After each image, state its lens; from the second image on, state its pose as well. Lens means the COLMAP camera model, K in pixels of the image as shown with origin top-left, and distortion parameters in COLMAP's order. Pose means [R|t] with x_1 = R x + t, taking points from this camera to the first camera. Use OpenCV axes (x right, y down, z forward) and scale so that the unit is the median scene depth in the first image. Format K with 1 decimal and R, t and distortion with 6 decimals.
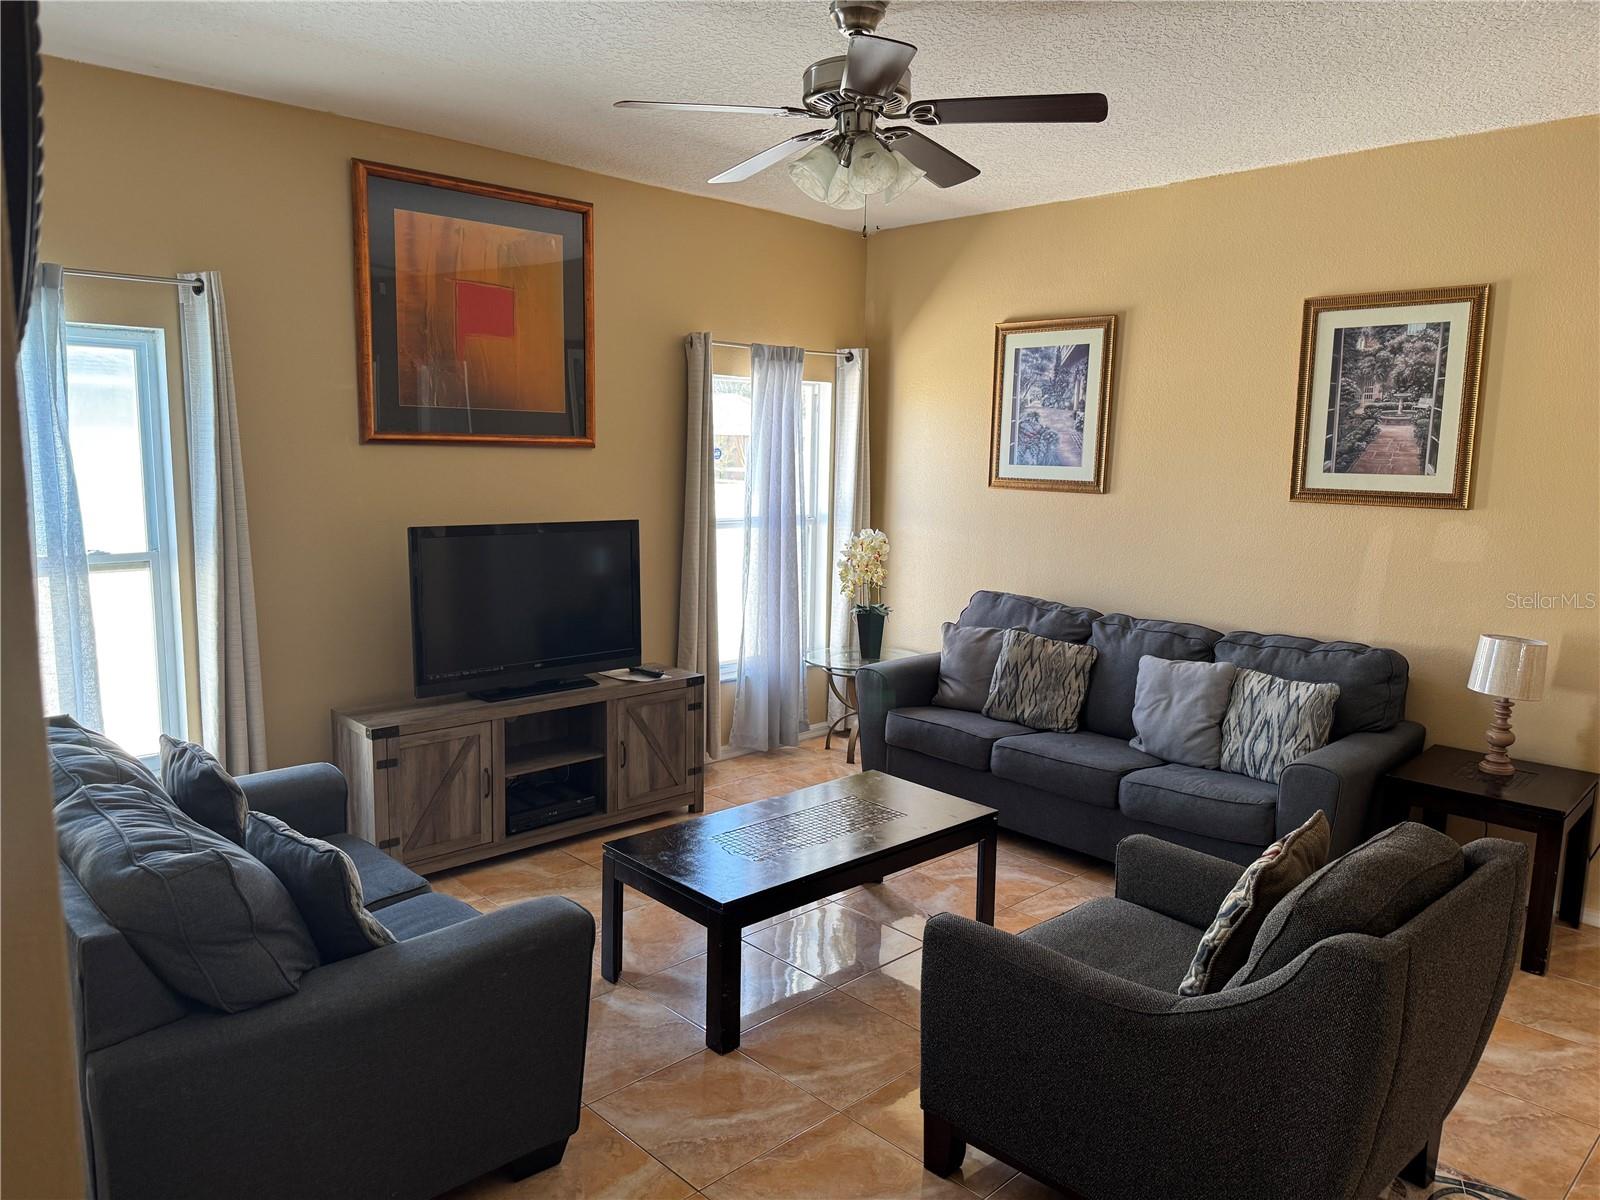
lens RADIAL K [[1134.6, 0, 797.0], [0, 1134.6, 600.2], [0, 0, 1]] dist [0.008723, -0.035226]
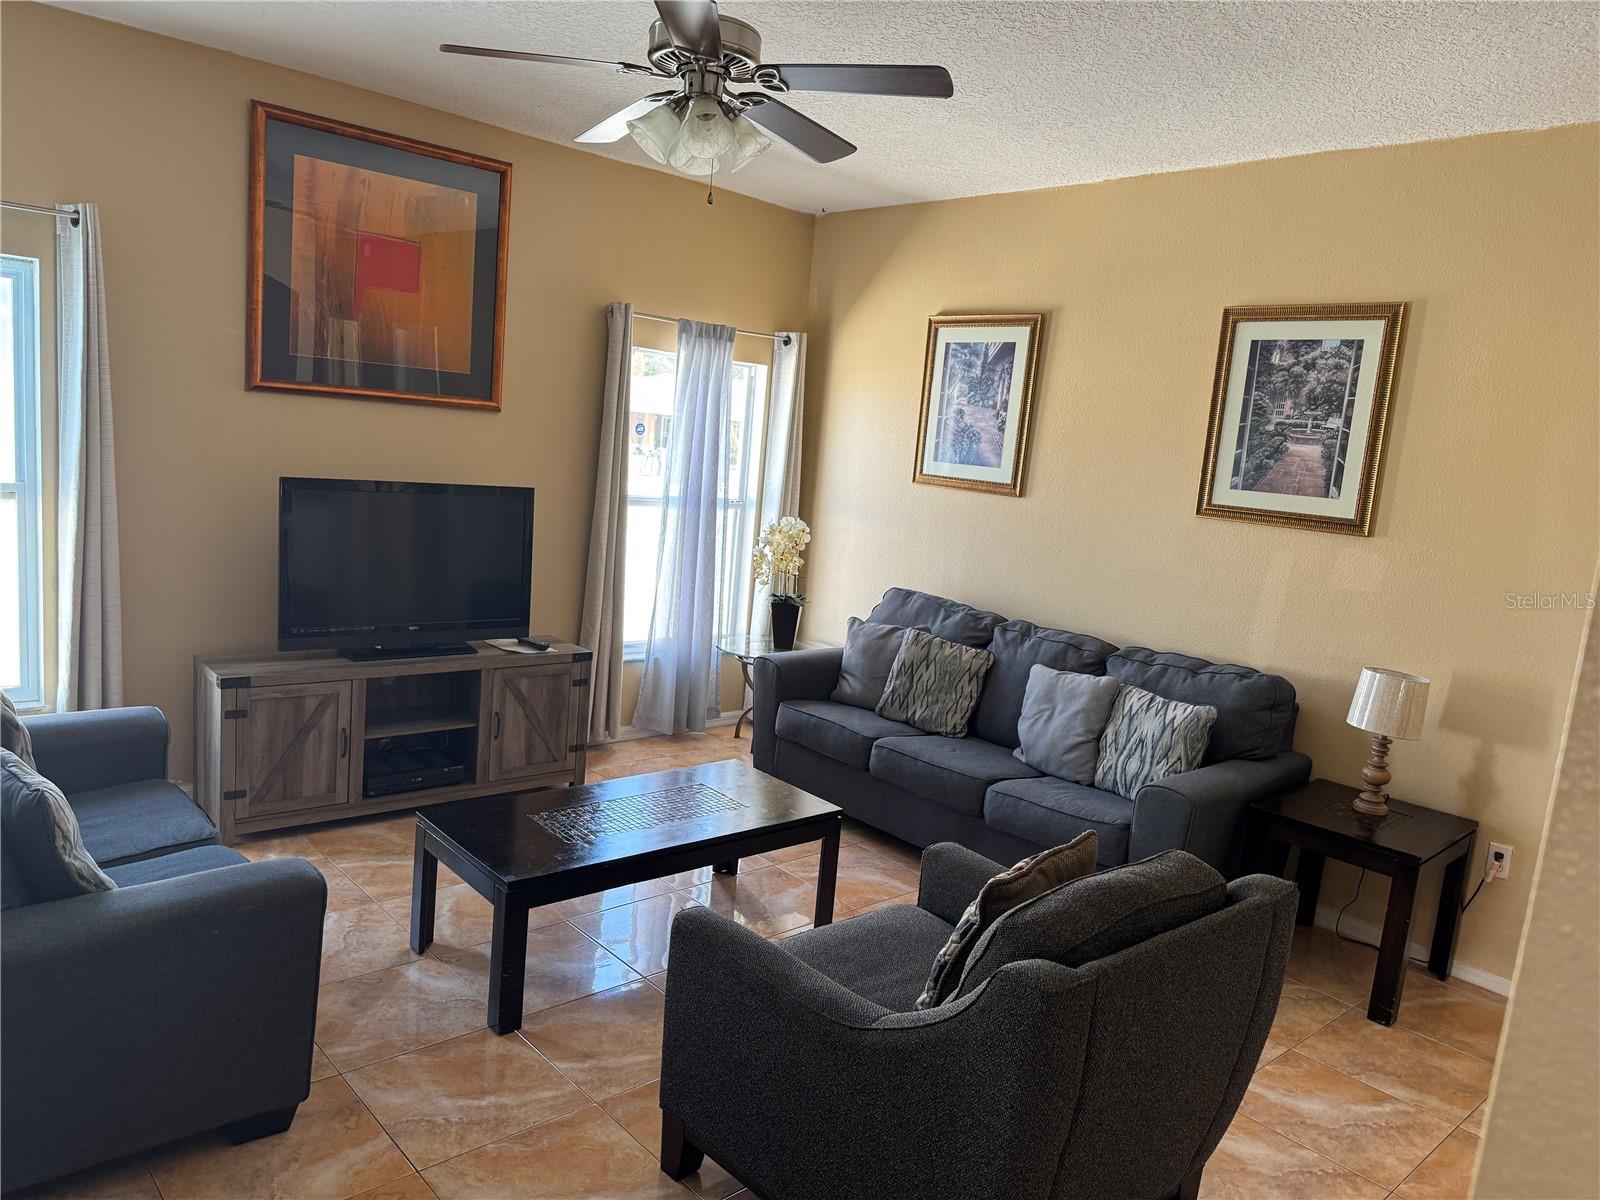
lens RADIAL K [[1134.6, 0, 806.1], [0, 1134.6, 601.7], [0, 0, 1]] dist [0.008723, -0.035226]
pose [[0.997030, 0.073307, -0.023624, 0.142405], [-0.073148, 0.997293, 0.007532, 0.002541], [0.024112, -0.005781, 0.999693, 0.026755]]
